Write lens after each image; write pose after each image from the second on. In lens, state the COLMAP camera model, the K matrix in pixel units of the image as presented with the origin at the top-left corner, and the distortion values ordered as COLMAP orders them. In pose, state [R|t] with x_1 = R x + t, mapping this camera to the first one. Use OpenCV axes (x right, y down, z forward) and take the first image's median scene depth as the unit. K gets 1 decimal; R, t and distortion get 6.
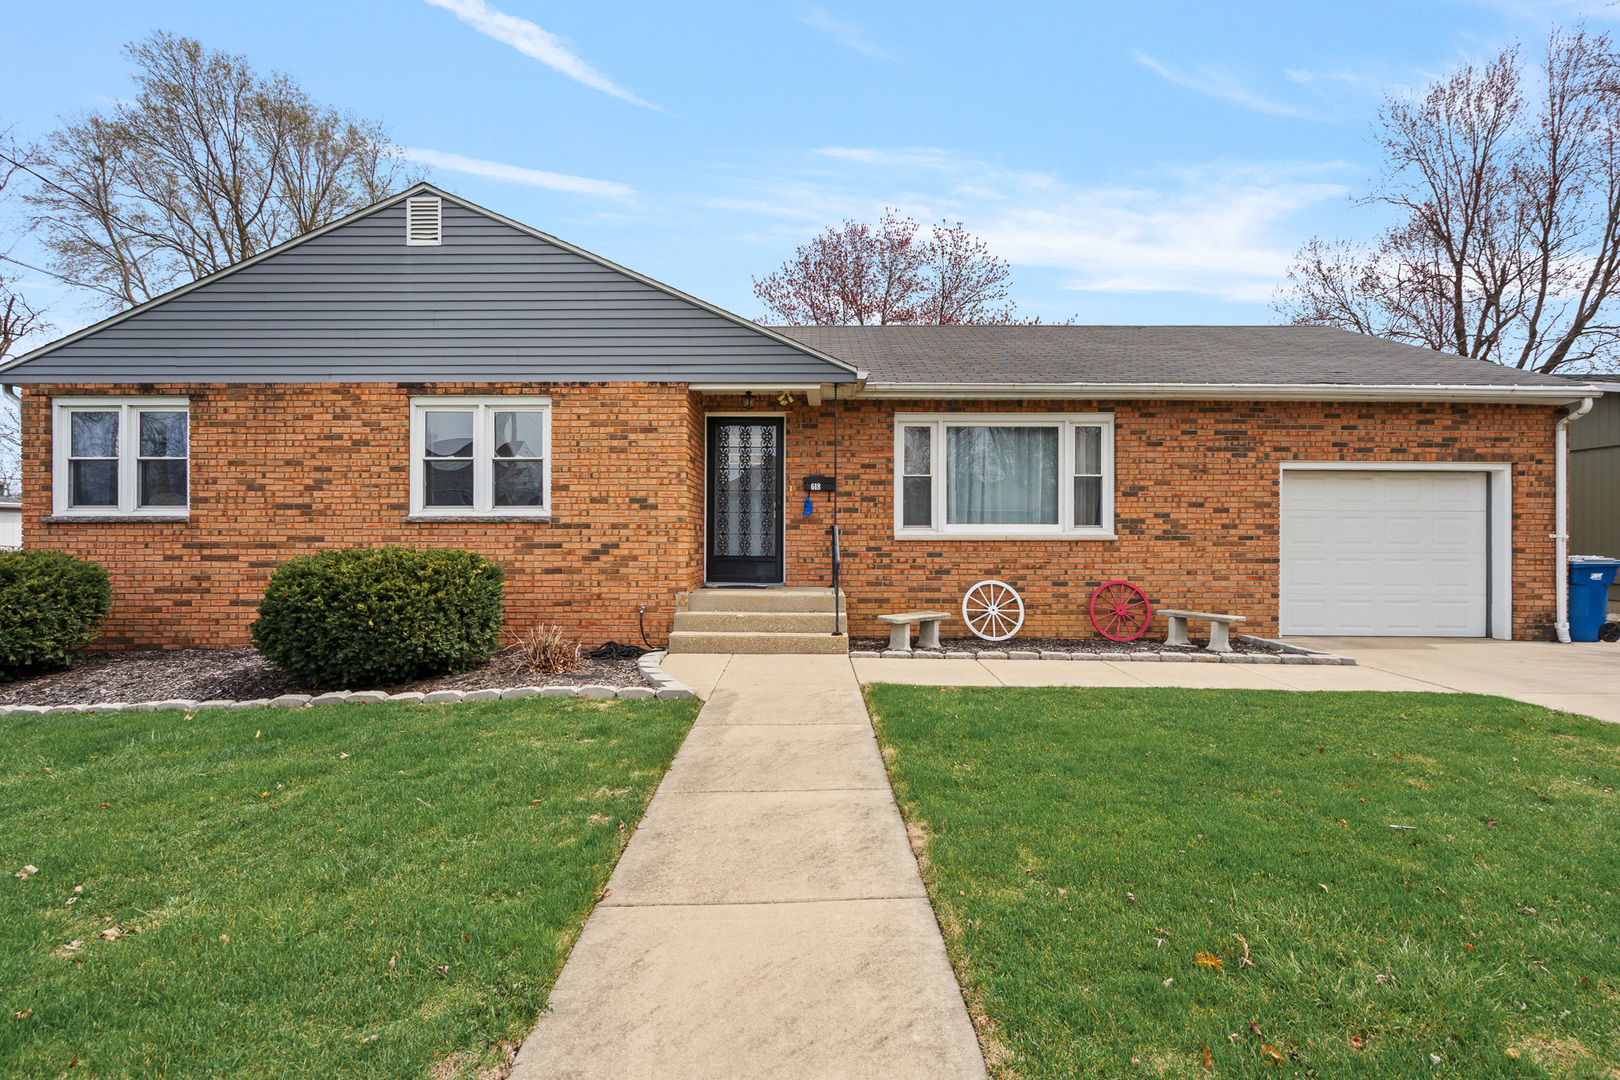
lens RADIAL K [[748.2, 0, 809.3], [0, 748.2, 532.2], [0, 0, 1]] dist [-0.001144, 0.000387]
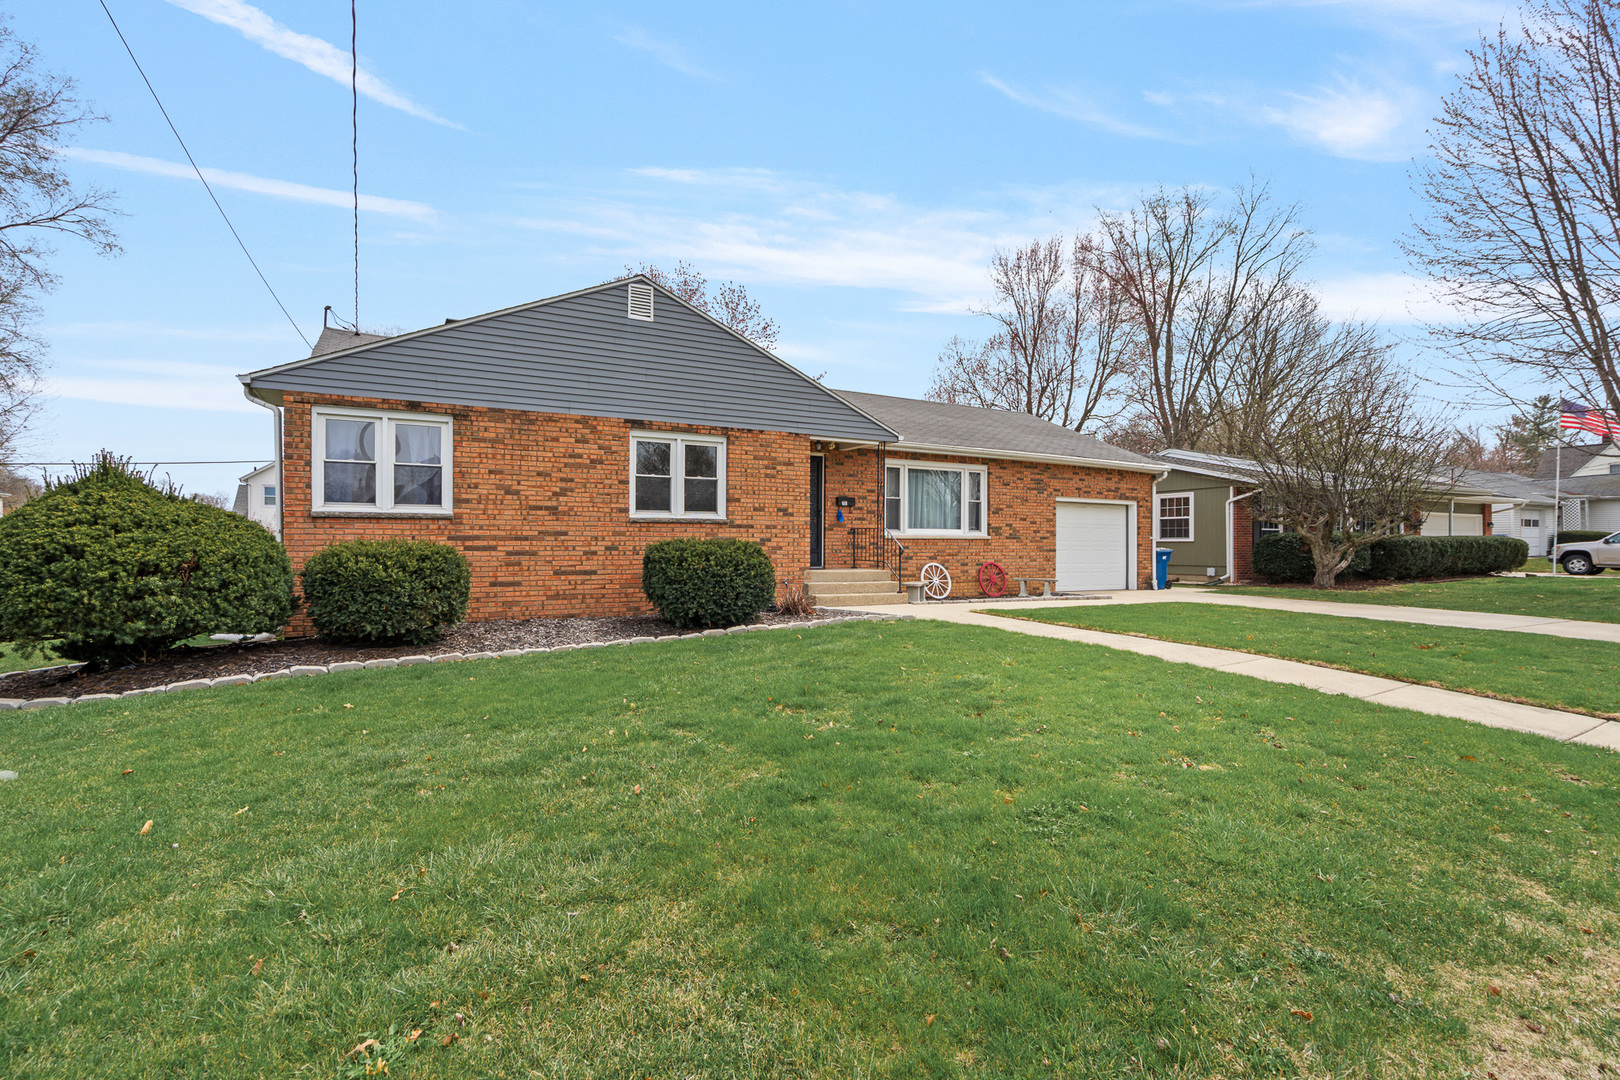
lens RADIAL K [[747.6, 0, 805.3], [0, 747.6, 543.5], [0, 0, 1]] dist [0.000116, 0.000653]
pose [[0.869431, 0.002092, 0.494050, -0.824232], [-0.002202, 0.999998, -0.000358, 0.022976], [-0.494049, -0.000777, 0.869434, -0.301147]]
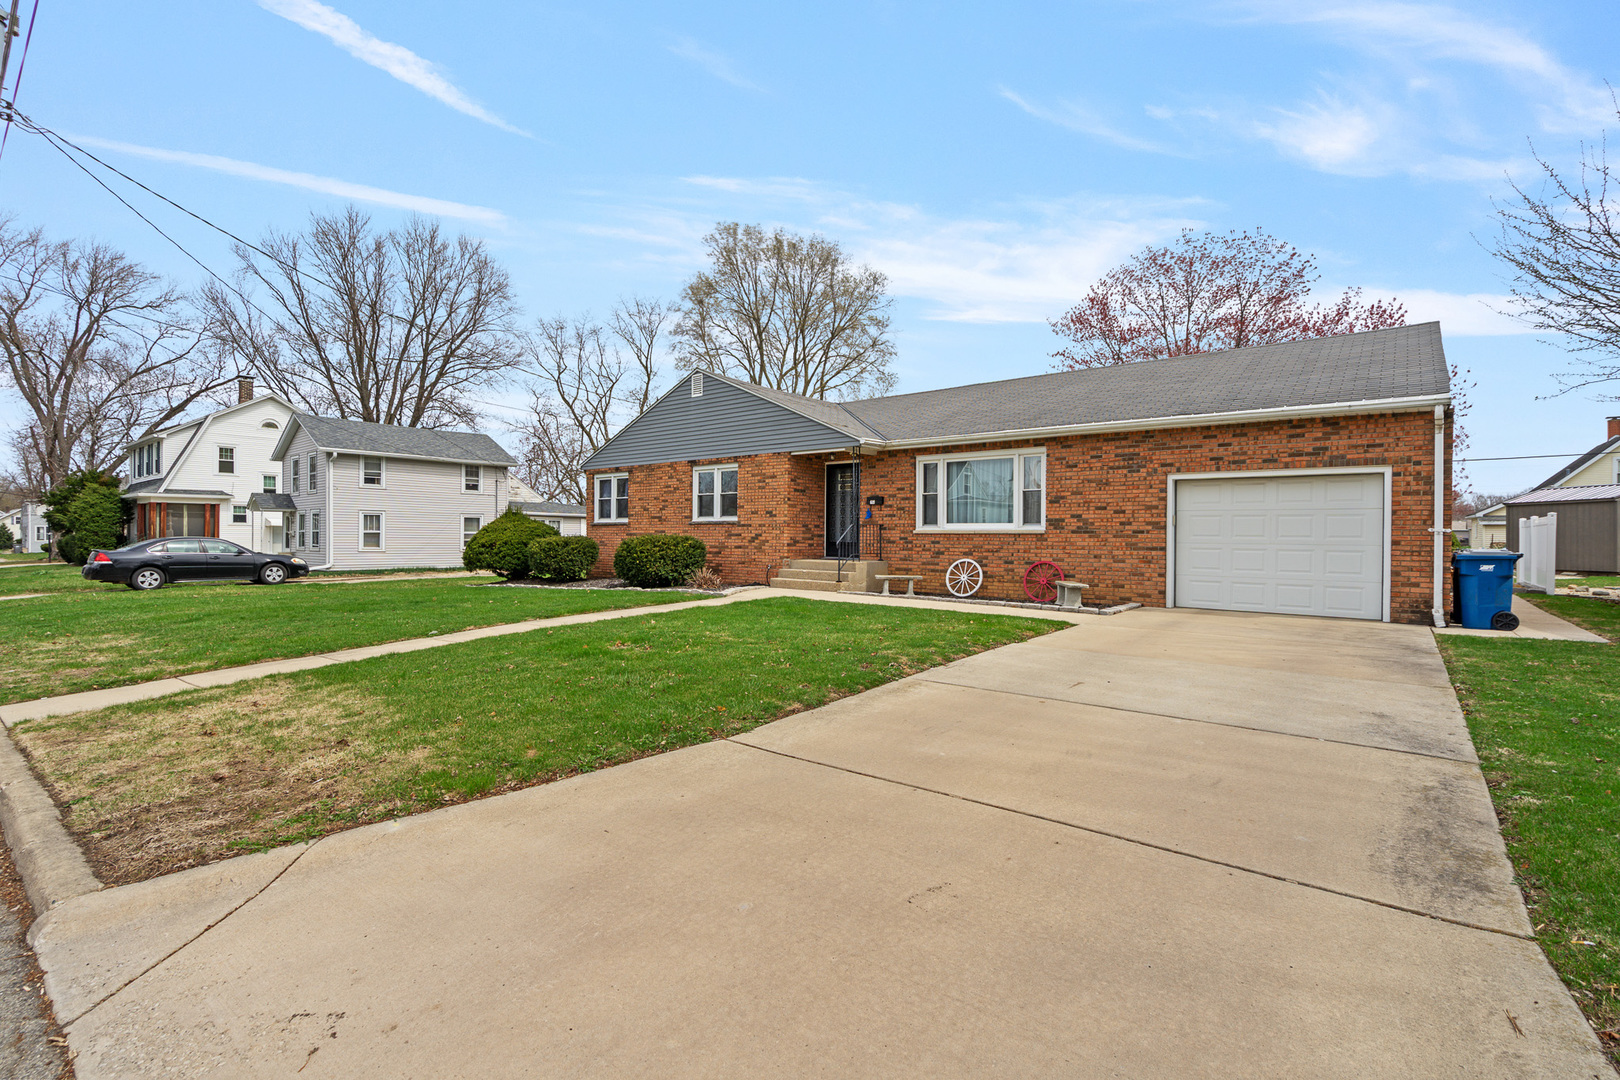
lens RADIAL K [[738.4, 0, 805.1], [0, 738.4, 534.5], [0, 0, 1]] dist [-0.001189, 0.000160]
pose [[0.780807, 0.001856, -0.624769, 0.950601], [-0.004925, 0.999983, -0.003185, 0.019825], [0.624753, 0.005564, 0.780803, -0.423534]]
